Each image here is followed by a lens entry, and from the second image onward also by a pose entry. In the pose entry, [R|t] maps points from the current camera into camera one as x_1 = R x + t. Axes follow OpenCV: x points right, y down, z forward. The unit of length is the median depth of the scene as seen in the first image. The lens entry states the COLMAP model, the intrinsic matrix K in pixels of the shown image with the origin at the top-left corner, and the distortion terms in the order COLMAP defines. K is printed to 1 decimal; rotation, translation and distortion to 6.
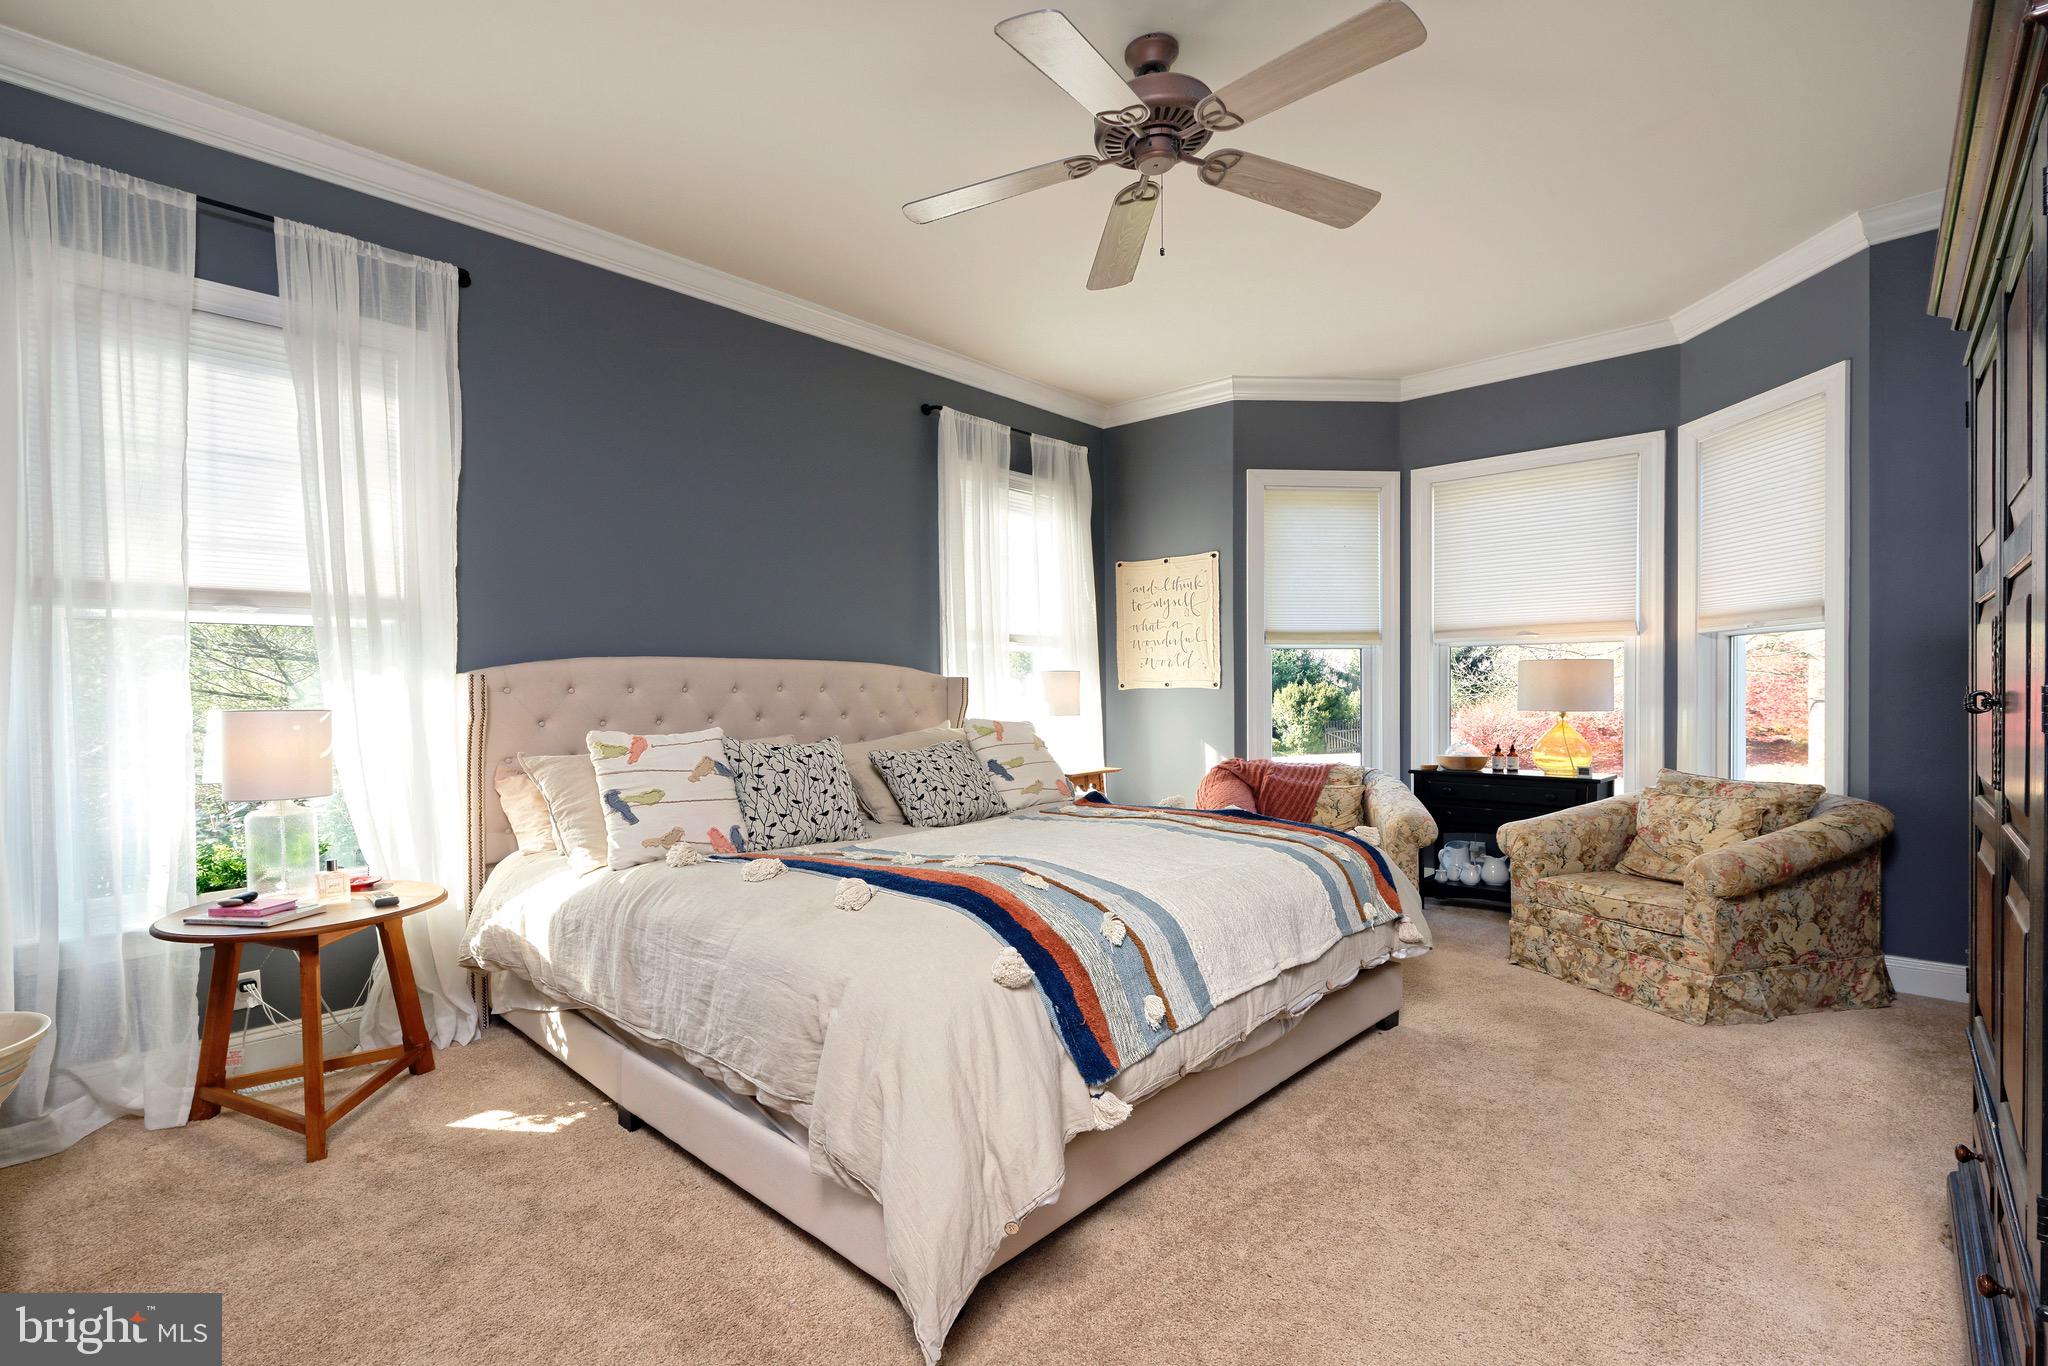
lens RADIAL K [[814.1, 0, 1008.0], [0, 814.1, 678.4], [0, 0, 1]] dist [-0.003084, -0.000418]
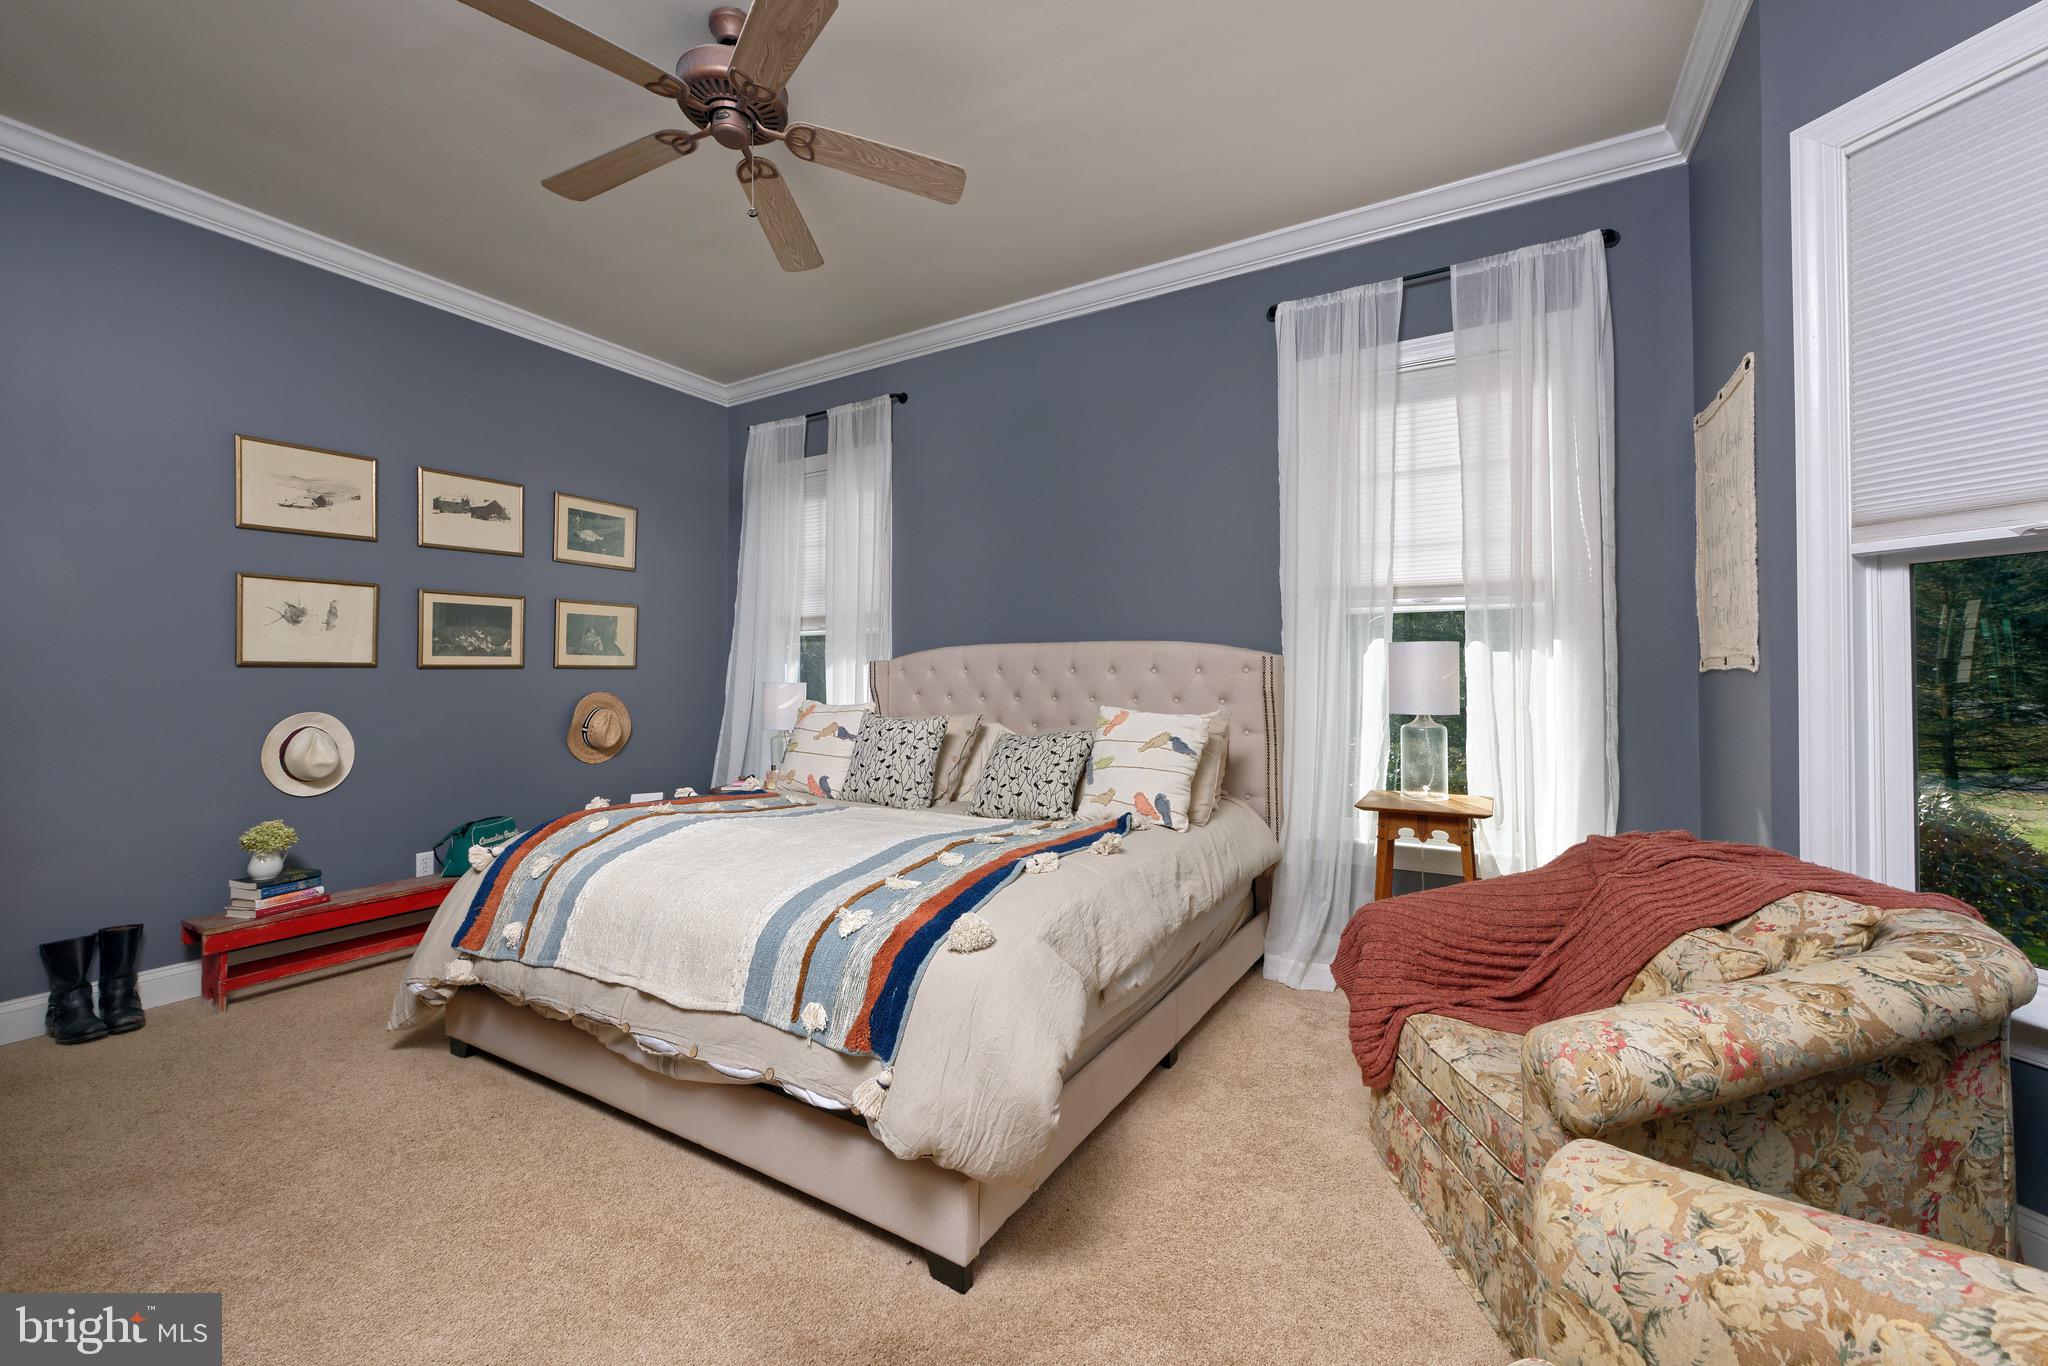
lens RADIAL K [[814.1, 0, 1008.0], [0, 814.1, 678.4], [0, 0, 1]] dist [-0.003084, -0.000418]
pose [[0.291938, 0.010265, -0.956382, 0.543129], [0.014740, 0.999775, 0.015230, 0.003847], [0.956324, -0.018543, 0.291721, 0.485117]]
